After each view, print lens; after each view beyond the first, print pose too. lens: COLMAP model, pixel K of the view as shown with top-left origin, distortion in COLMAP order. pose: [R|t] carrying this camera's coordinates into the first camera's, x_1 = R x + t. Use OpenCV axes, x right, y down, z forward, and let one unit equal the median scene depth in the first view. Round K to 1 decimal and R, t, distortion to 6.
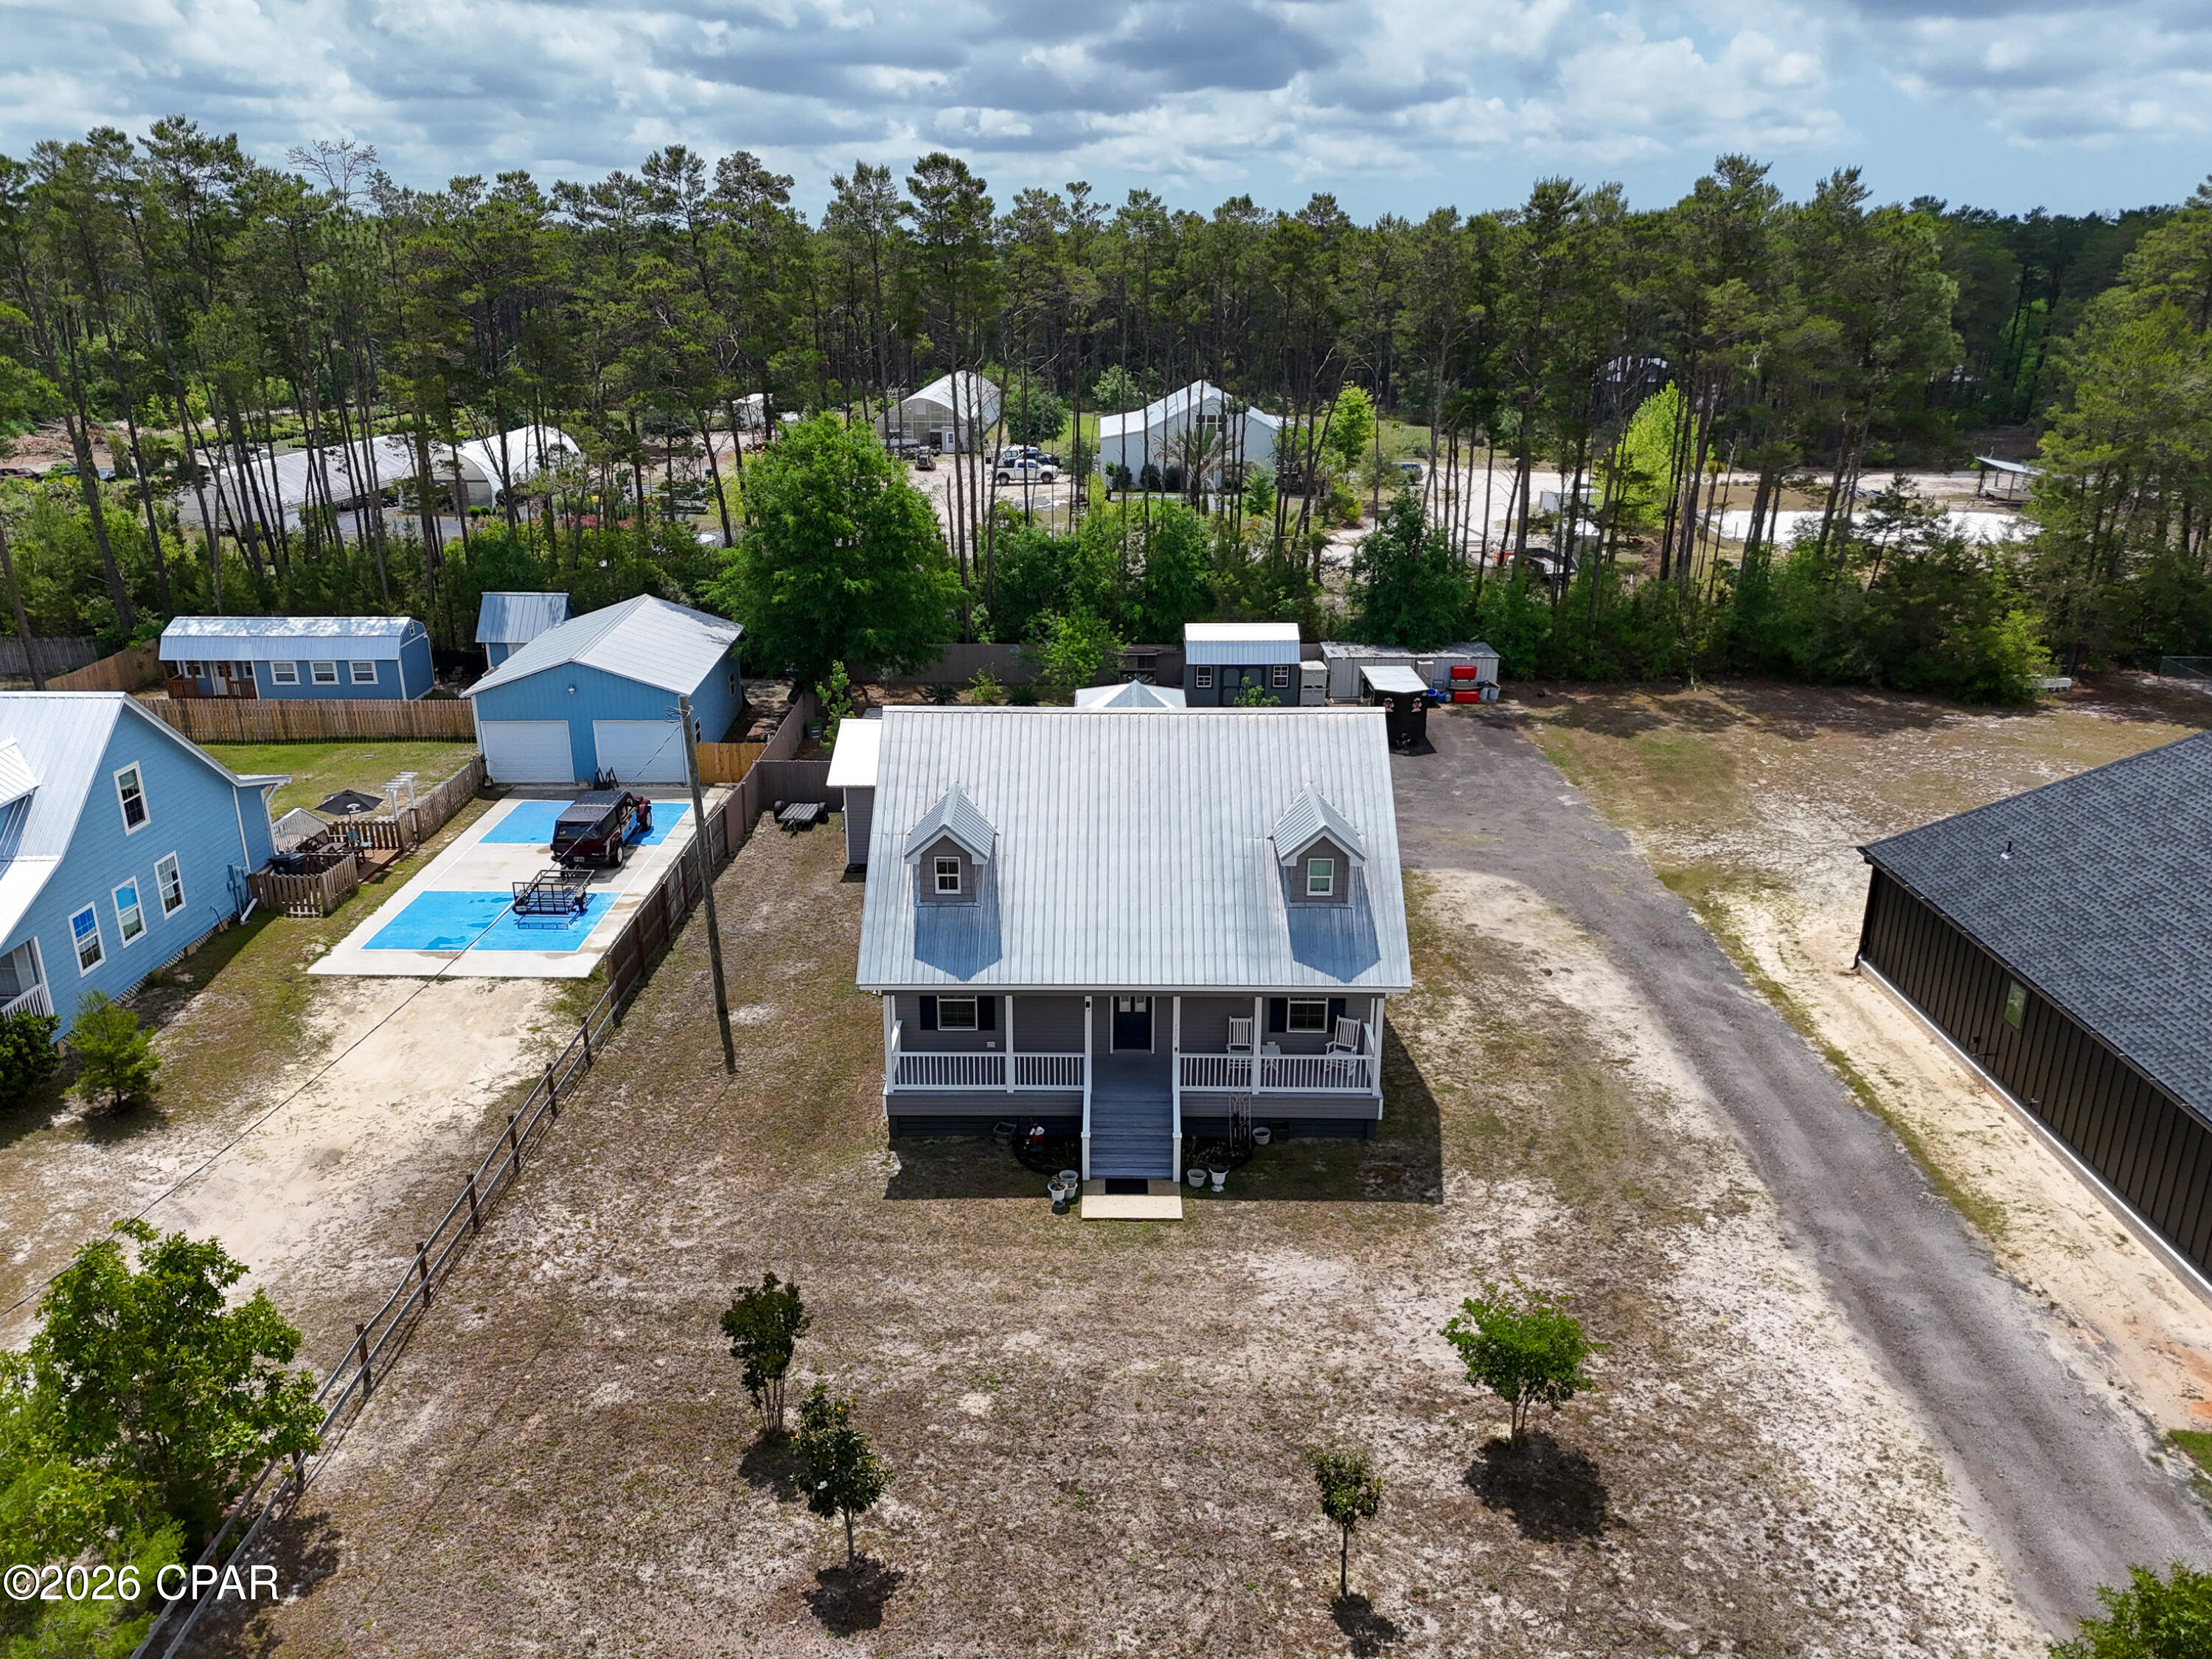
lens RADIAL K [[1651.4, 0, 1106.0], [0, 1651.4, 829.5], [0, 0, 1]] dist [0.143092, -0.244552]
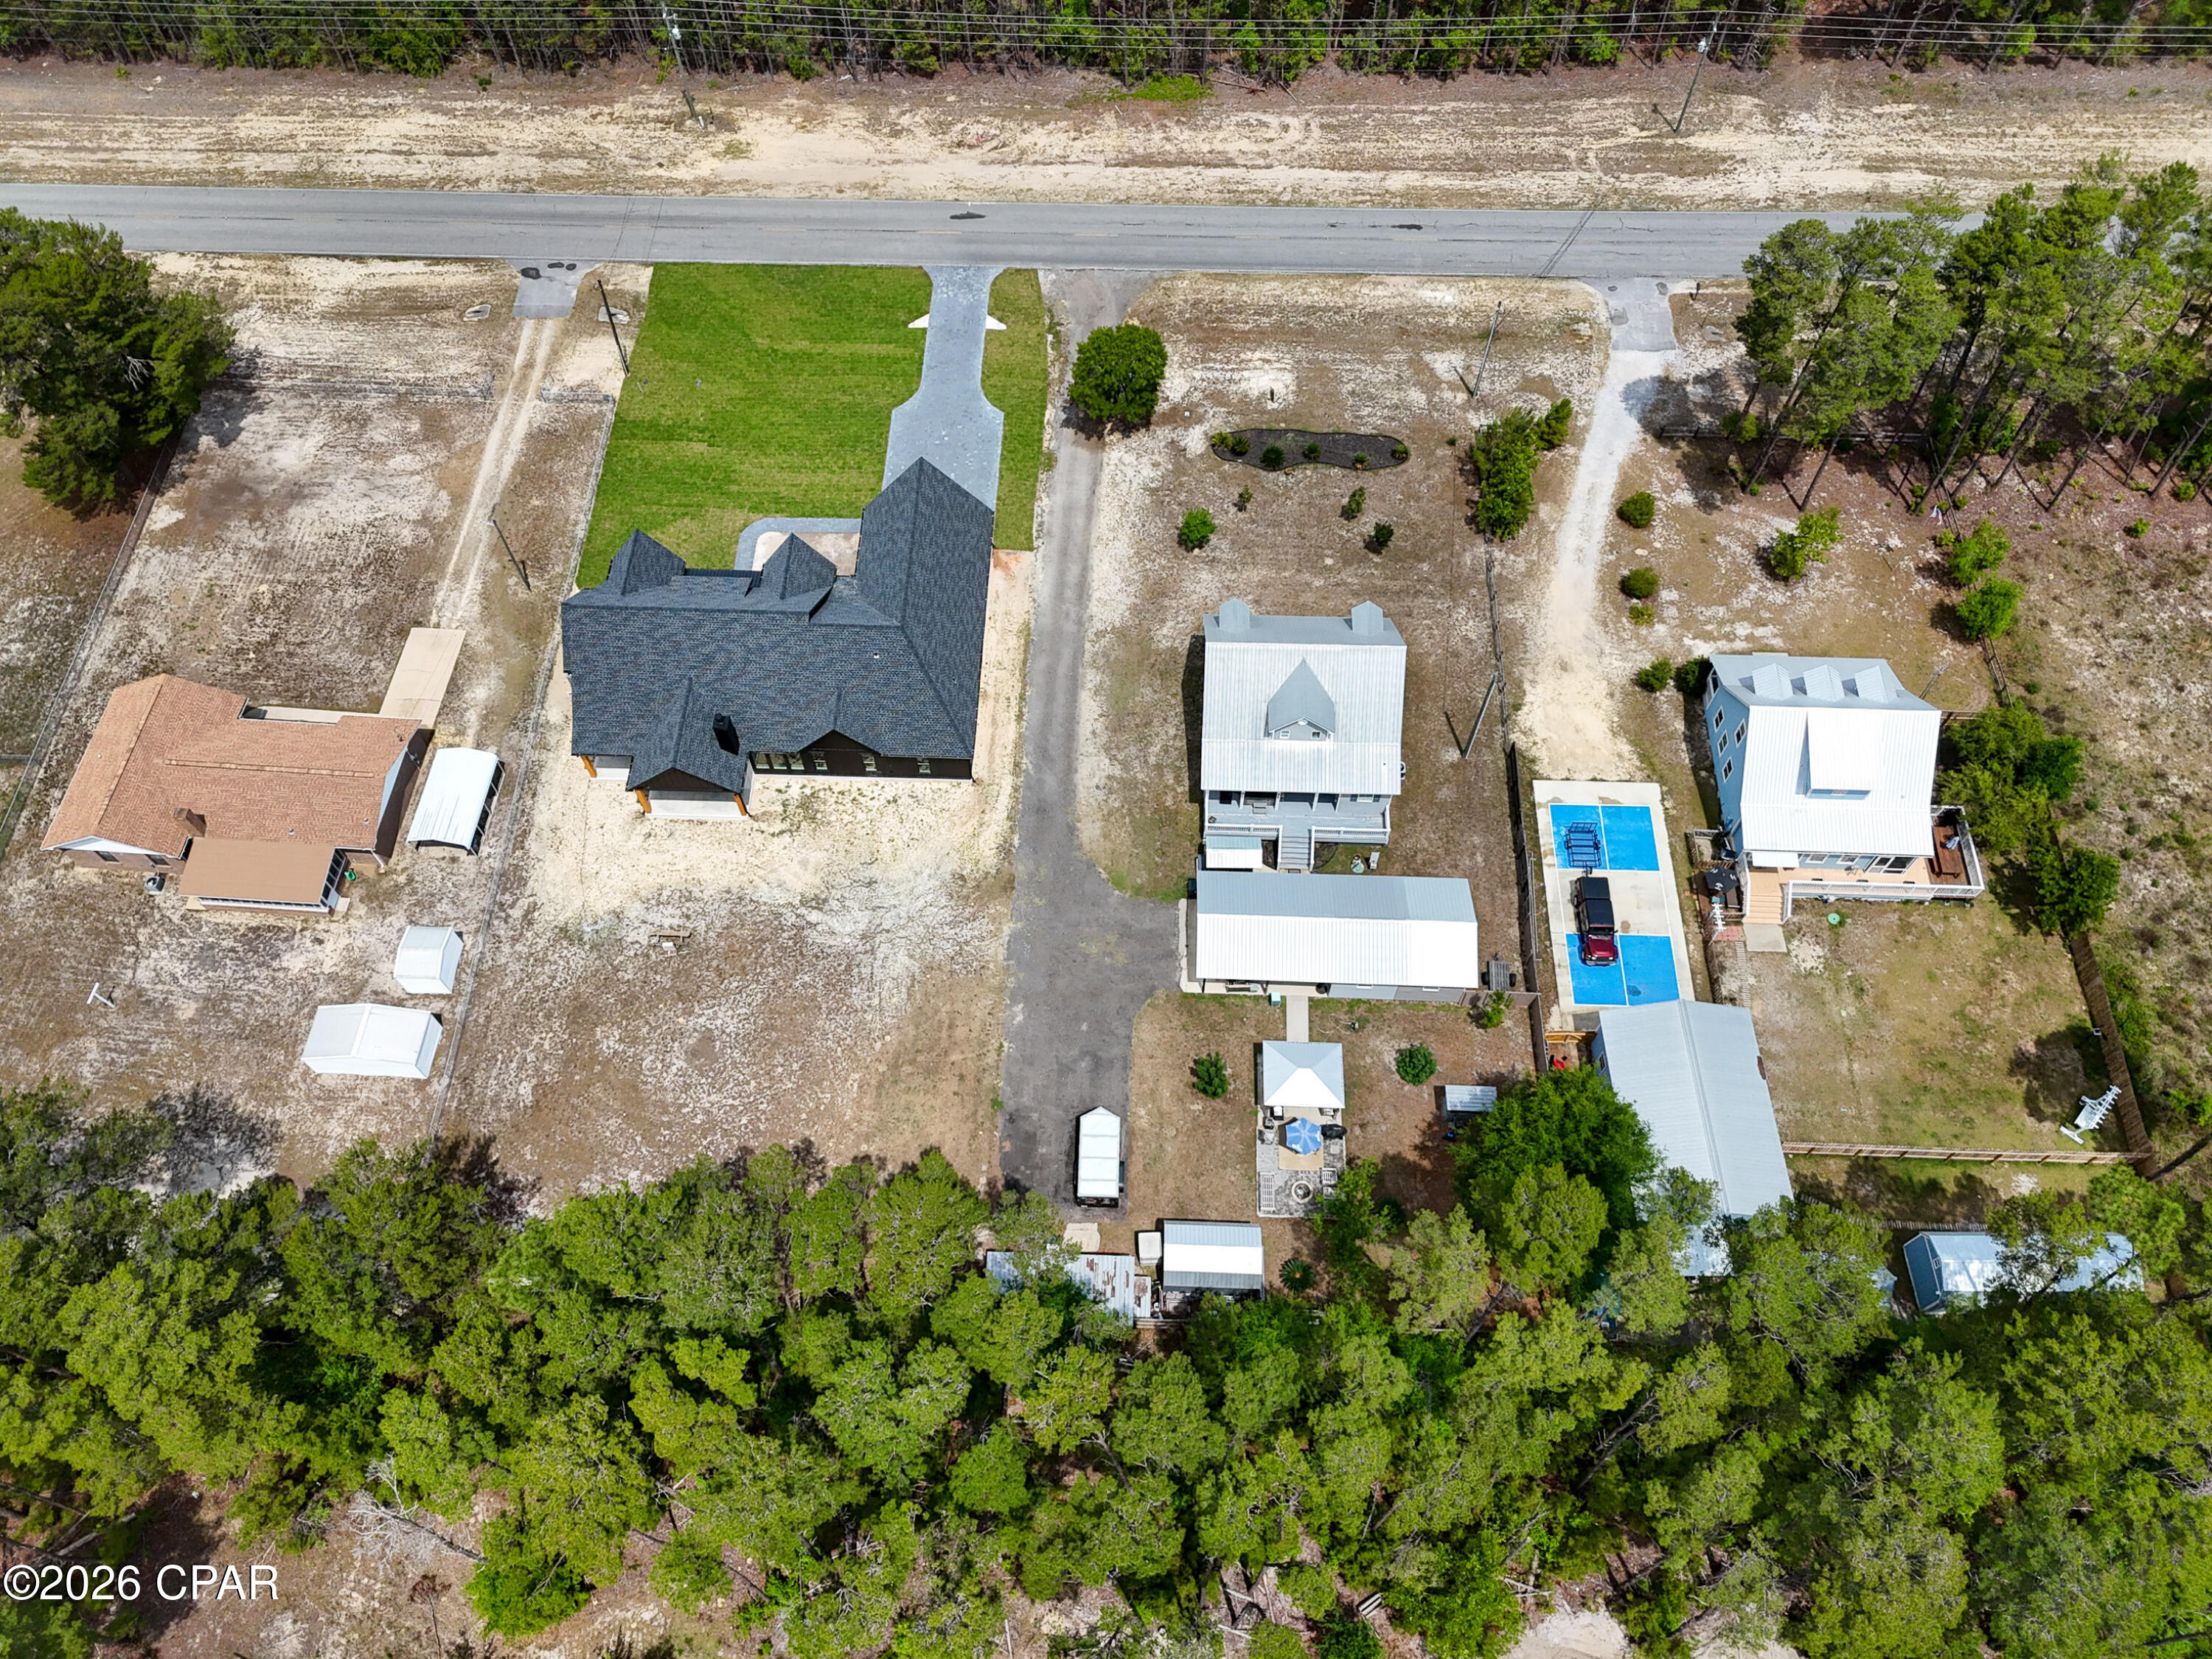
lens RADIAL K [[1651.4, 0, 1106.0], [0, 1651.4, 829.5], [0, 0, 1]] dist [0.143092, -0.244552]
pose [[-0.999576, -0.026173, 0.012785, 0.238640], [0.007008, 0.209961, 0.977685, -2.103583], [-0.028274, 0.977359, -0.209689, 1.541915]]
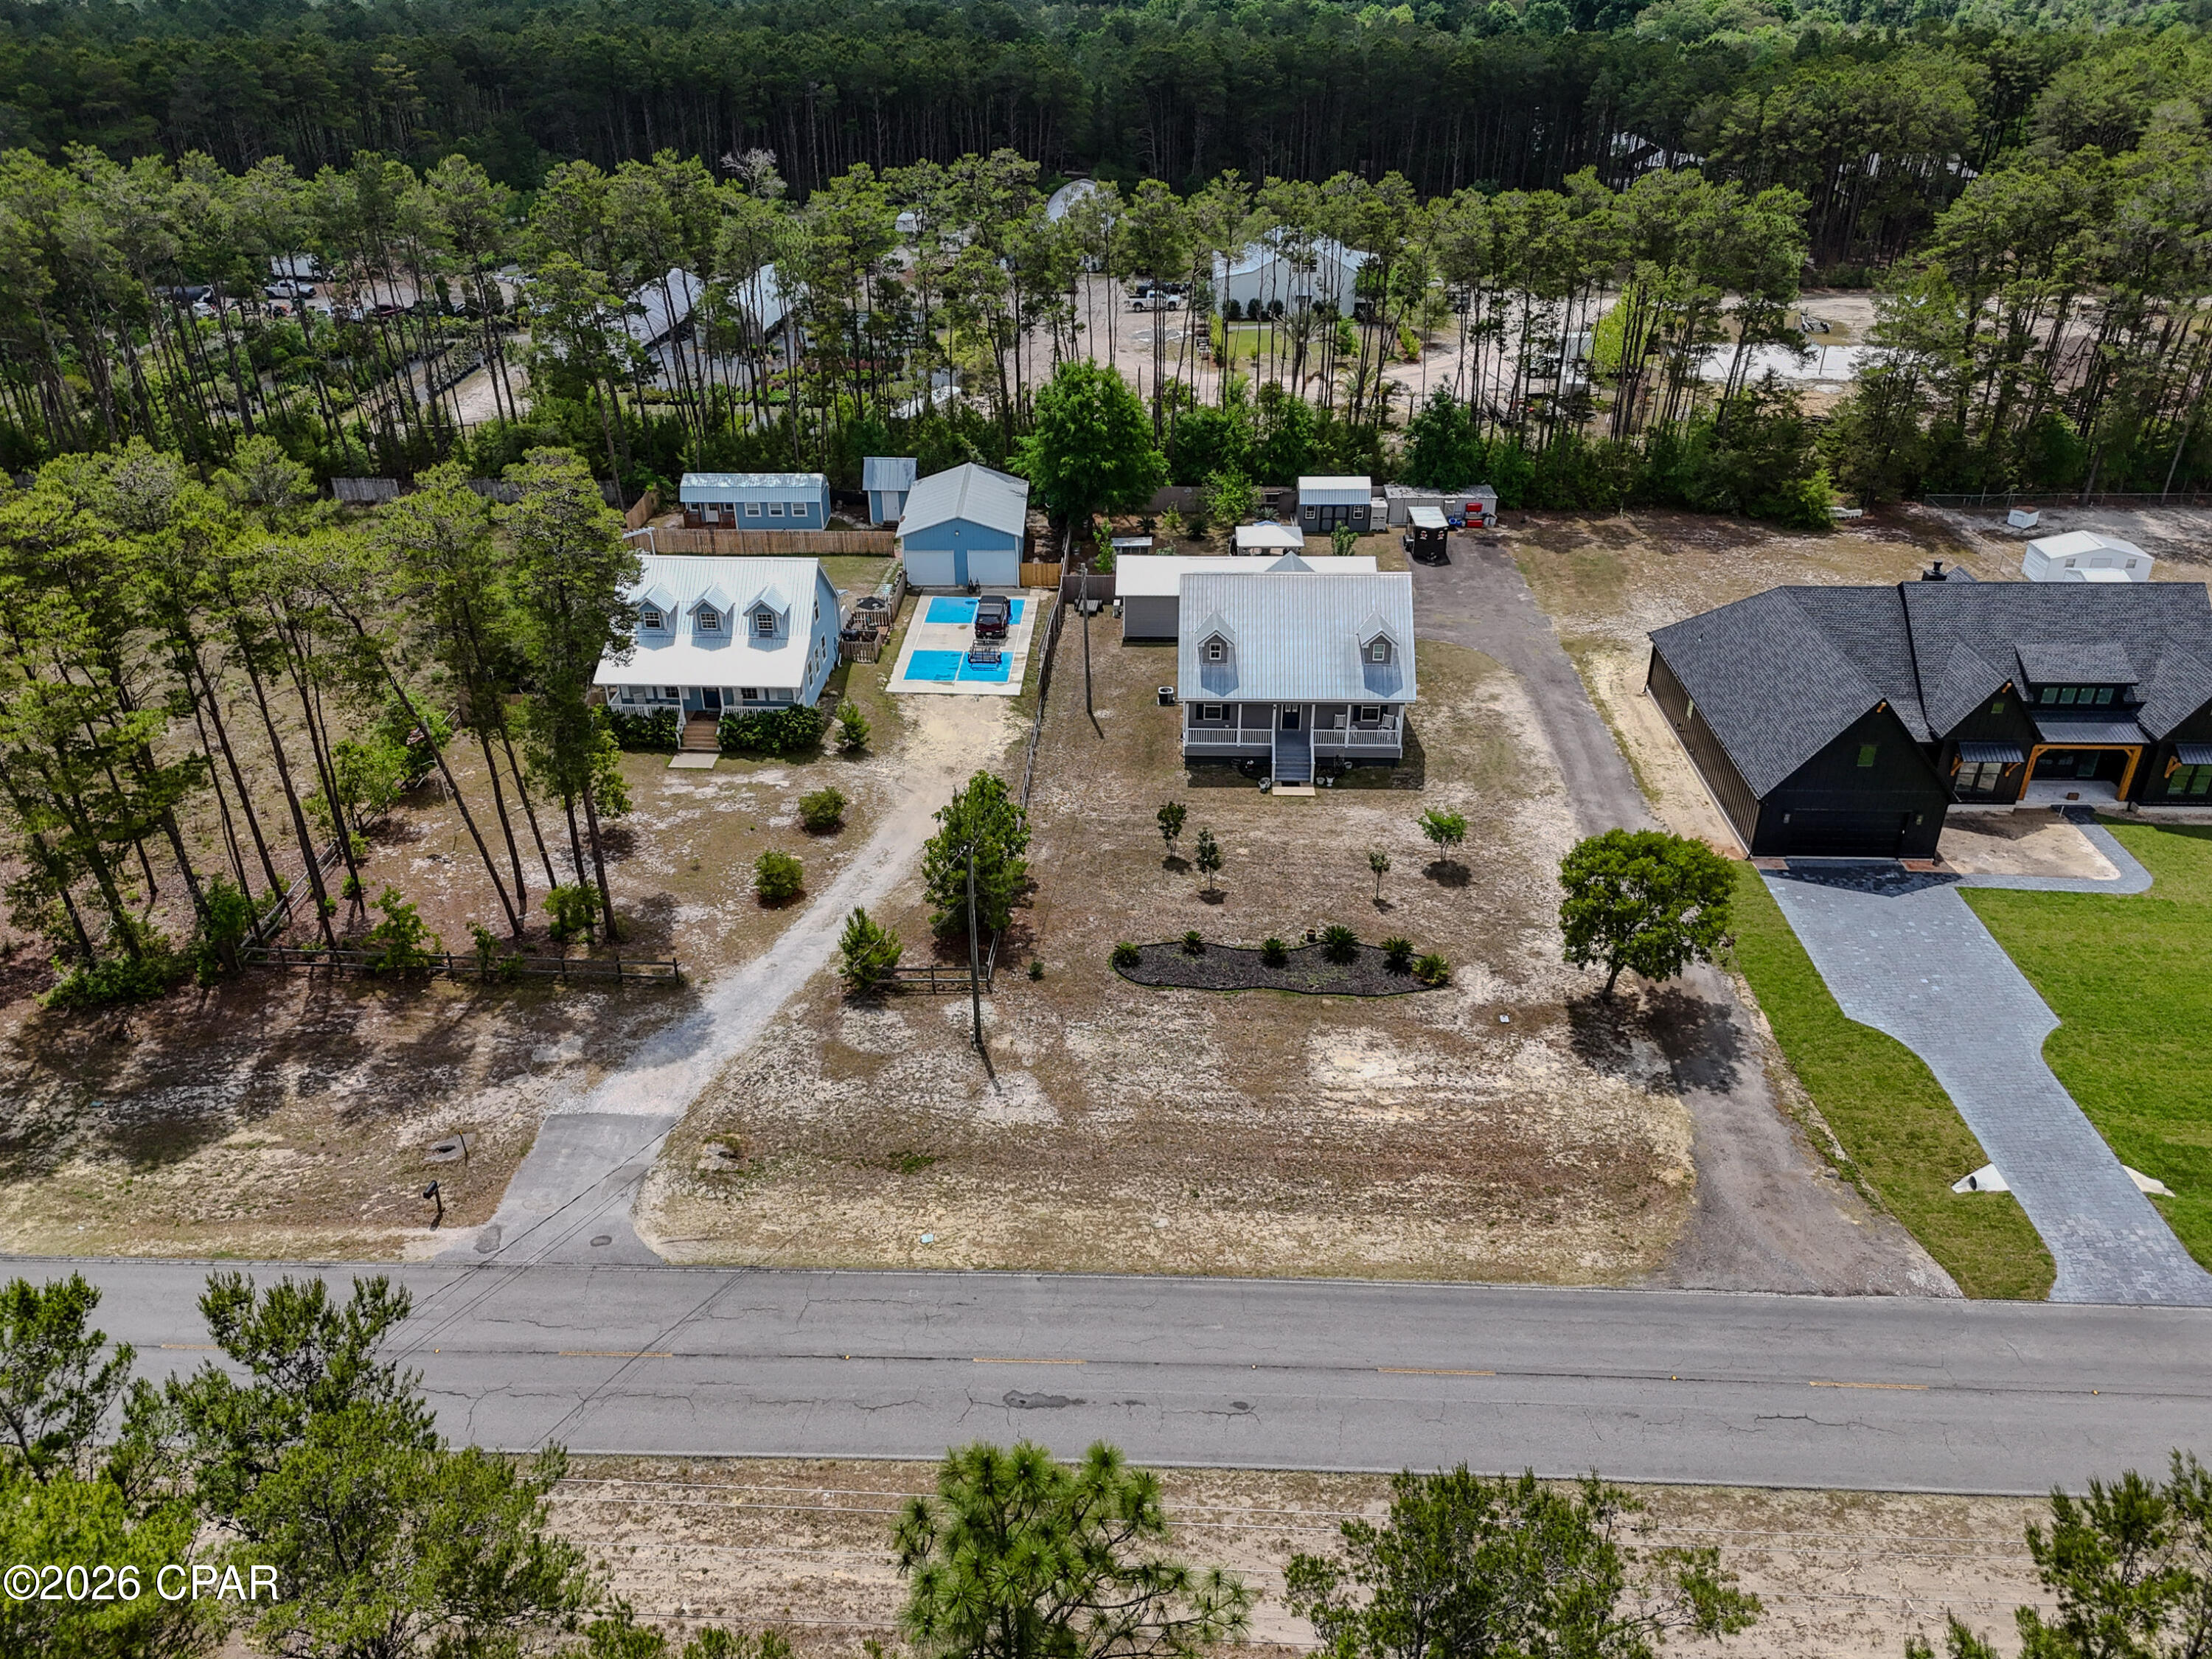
lens RADIAL K [[1651.4, 0, 1106.0], [0, 1651.4, 829.5], [0, 0, 1]] dist [0.143092, -0.244552]
pose [[0.999444, 0.008409, -0.032255, -0.134647], [-0.003071, 0.986768, 0.162109, -0.079088], [0.033191, -0.161920, 0.986246, -1.038261]]
